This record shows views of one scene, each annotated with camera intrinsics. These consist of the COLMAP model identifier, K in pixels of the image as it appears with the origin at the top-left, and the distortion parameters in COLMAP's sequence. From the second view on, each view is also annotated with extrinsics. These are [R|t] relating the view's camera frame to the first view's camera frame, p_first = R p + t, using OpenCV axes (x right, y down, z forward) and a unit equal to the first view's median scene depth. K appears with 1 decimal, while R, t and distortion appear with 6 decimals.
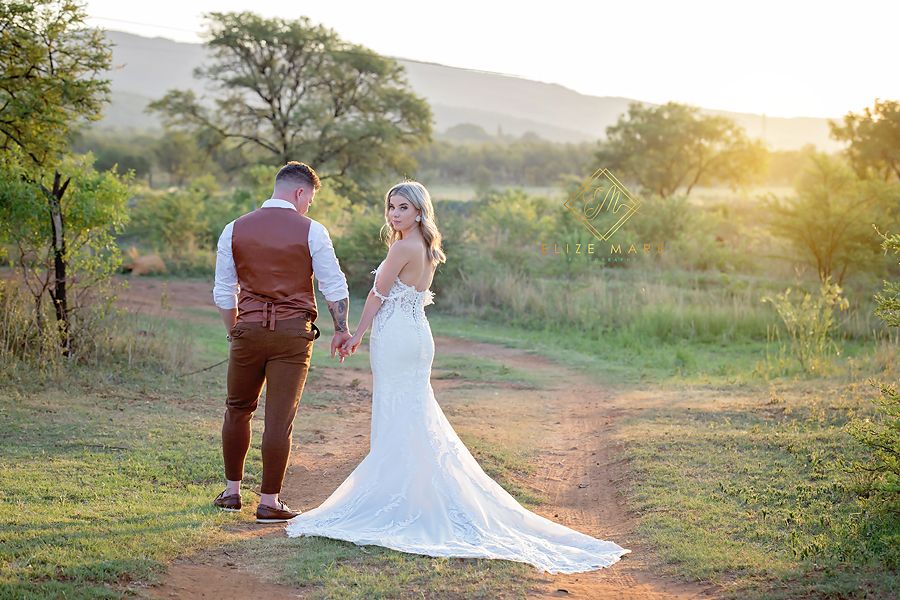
lens RADIAL K [[2382.5, 0, 450.0], [0, 2382.5, 300.0], [0, 0, 1]] dist [0.027530, 0.206274]
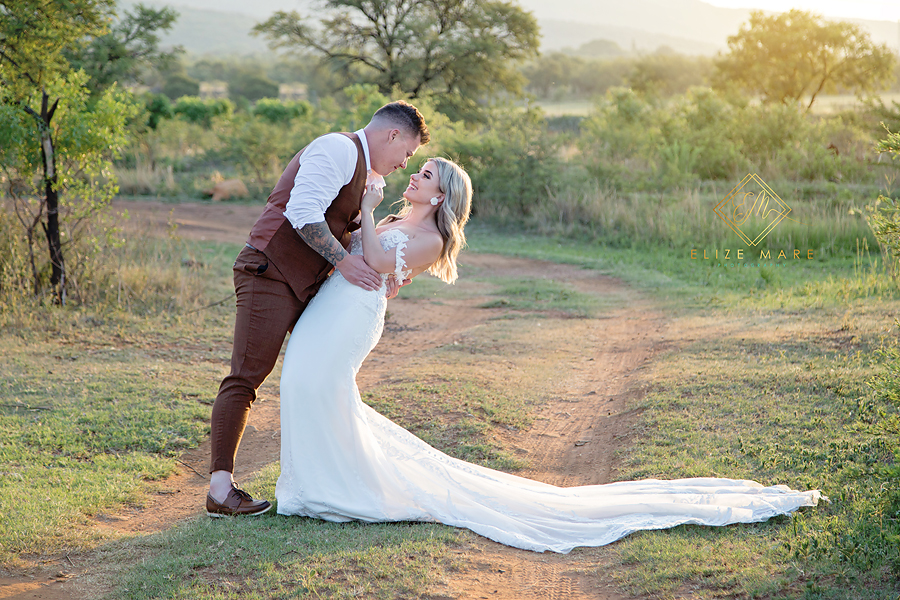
lens RADIAL K [[2234.9, 0, 450.0], [0, 2234.9, 300.0], [0, 0, 1]] dist [0.017092, 0.003139]
pose [[0.996517, -0.021912, -0.080463, 0.027545], [0.024976, 0.998993, 0.037270, -0.001207], [0.079565, -0.039150, 0.996061, 0.078203]]
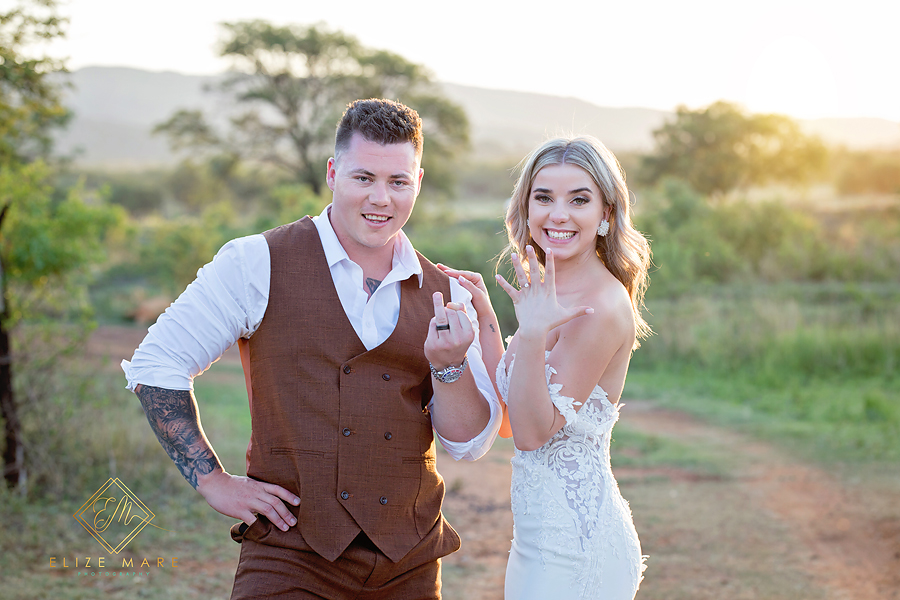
lens RADIAL K [[2123.6, 0, 450.0], [0, 2123.6, 300.0], [0, 0, 1]] dist [-0.001565, 0.040855]
pose [[0.998642, -0.052040, 0.002406, -0.020974], [0.052052, 0.998632, -0.005074, -0.007362], [-0.002139, 0.005192, 0.999984, 0.207518]]
